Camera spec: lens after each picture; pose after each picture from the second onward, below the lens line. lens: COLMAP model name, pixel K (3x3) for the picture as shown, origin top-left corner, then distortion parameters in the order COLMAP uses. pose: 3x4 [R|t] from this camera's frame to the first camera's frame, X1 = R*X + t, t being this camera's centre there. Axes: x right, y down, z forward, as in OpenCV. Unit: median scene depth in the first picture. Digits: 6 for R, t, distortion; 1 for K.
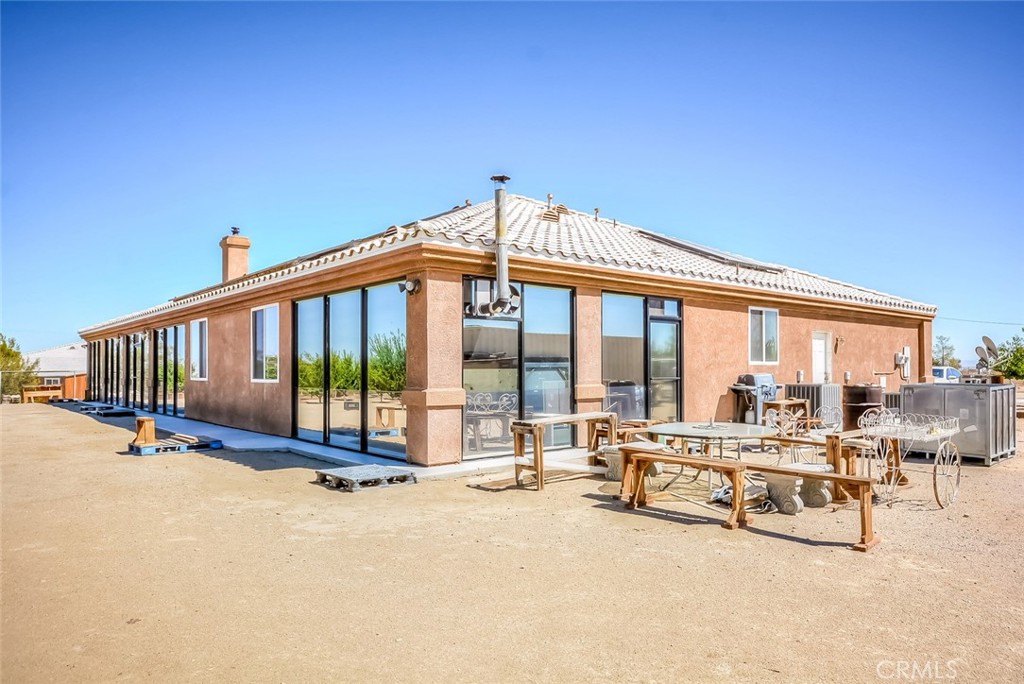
lens RADIAL K [[651.3, 0, 512.2], [0, 651.3, 371.7], [0, 0, 1]] dist [0.001506, 0.000283]
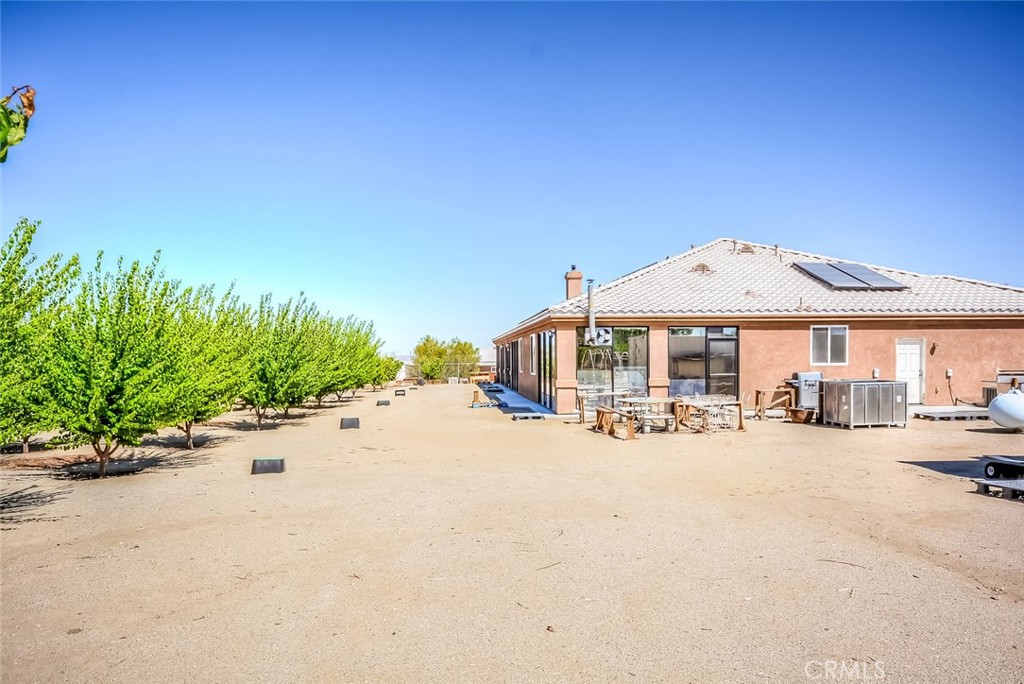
lens RADIAL K [[651.3, 0, 512.2], [0, 651.3, 371.7], [0, 0, 1]] dist [0.001506, 0.000283]
pose [[0.815434, 0.006999, -0.578808, 0.700351], [0.005461, 0.999789, 0.019784, -0.031175], [0.578824, -0.019293, 0.815224, -0.613538]]
